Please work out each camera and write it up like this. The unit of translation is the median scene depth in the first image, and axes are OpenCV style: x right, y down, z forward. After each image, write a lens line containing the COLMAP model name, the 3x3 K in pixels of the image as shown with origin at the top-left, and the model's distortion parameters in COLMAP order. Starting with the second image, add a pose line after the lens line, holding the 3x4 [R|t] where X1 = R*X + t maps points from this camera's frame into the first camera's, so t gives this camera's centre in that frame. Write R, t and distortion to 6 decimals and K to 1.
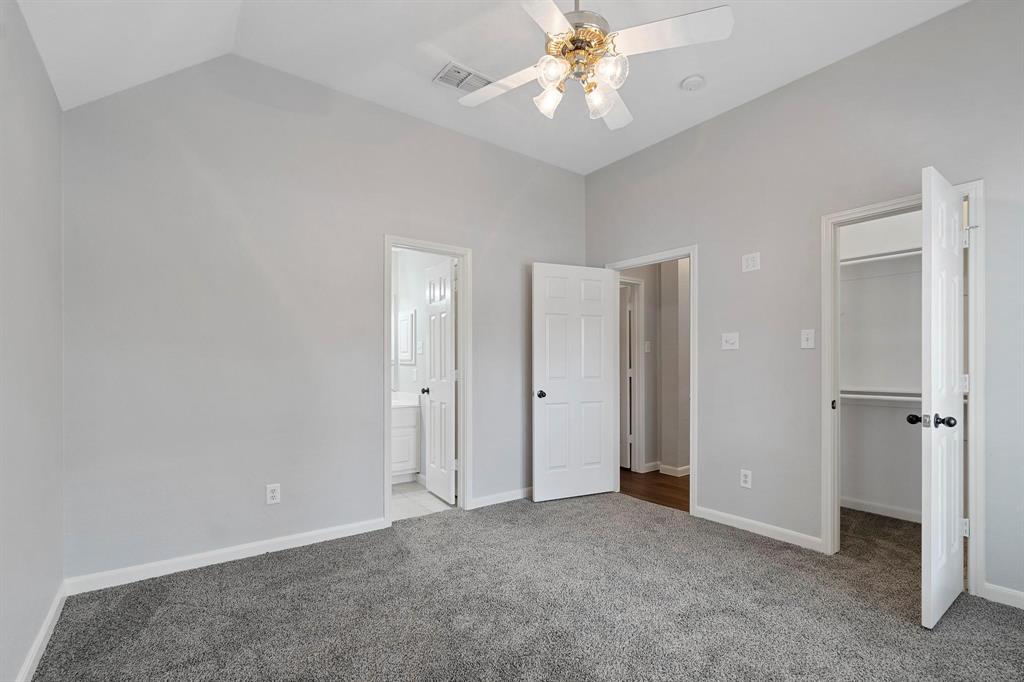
lens RADIAL K [[472.1, 0, 513.5], [0, 472.1, 352.8], [0, 0, 1]] dist [-0.017436, -0.000014]
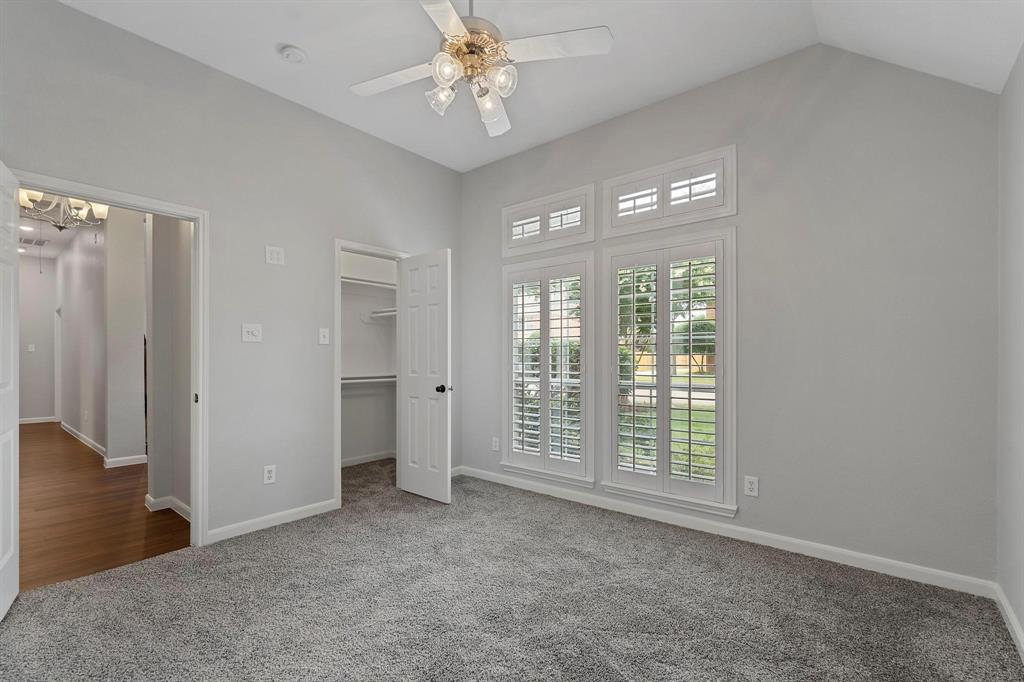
lens RADIAL K [[451.2, 0, 511.3], [0, 451.2, 356.0], [0, 0, 1]] dist [-0.000330, -0.000077]
pose [[-0.238562, 0.005633, 0.971111, -0.602212], [-0.022684, 0.999678, -0.011371, 0.021967], [-0.970862, -0.024741, -0.238357, 0.825187]]
